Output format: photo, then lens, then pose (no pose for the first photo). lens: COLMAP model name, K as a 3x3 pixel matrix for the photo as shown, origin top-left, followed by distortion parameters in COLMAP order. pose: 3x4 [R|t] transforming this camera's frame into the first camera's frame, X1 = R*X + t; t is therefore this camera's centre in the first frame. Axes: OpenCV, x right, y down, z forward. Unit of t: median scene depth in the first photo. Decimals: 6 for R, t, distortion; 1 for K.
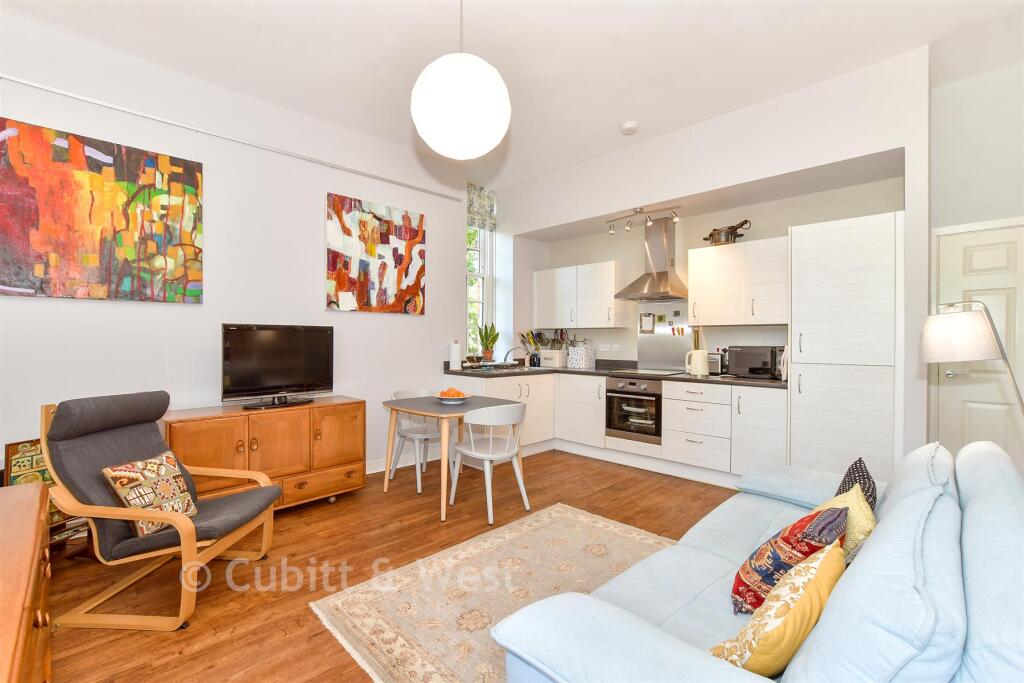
lens RADIAL K [[461.0, 0, 512.2], [0, 461.0, 339.5], [0, 0, 1]] dist [-0.015403, 0.003481]
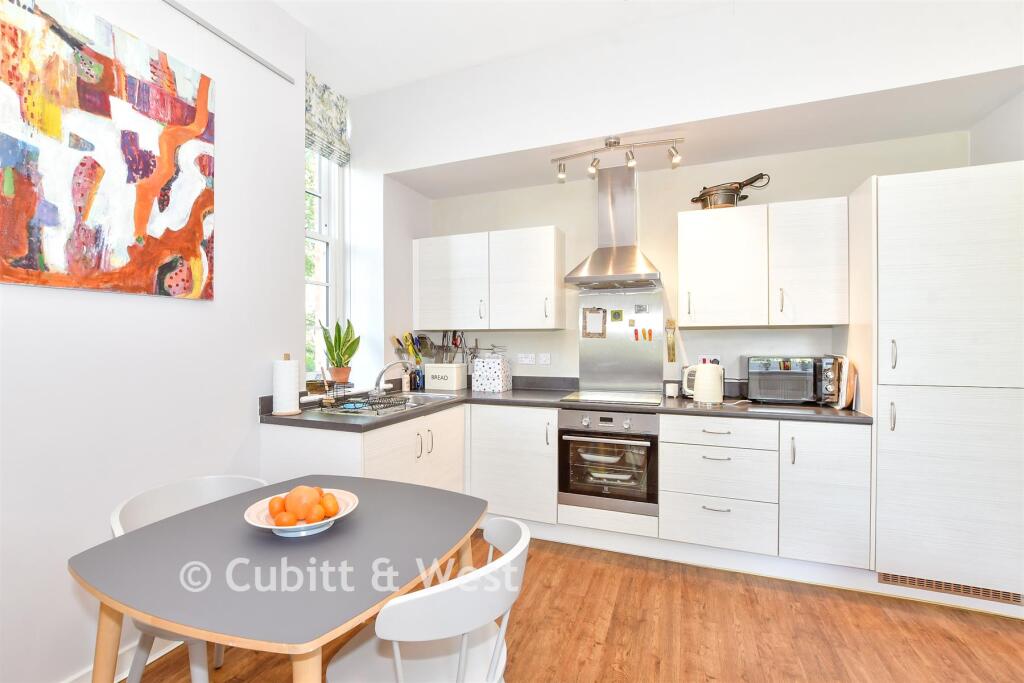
lens RADIAL K [[461.0, 0, 511.5], [0, 461.0, 341.7], [0, 0, 1]] dist [-0.015403, 0.003481]
pose [[0.921904, -0.008220, 0.387332, -0.094489], [0.006137, 0.999959, 0.006615, -0.013645], [-0.387371, -0.003722, 0.921917, 0.469904]]
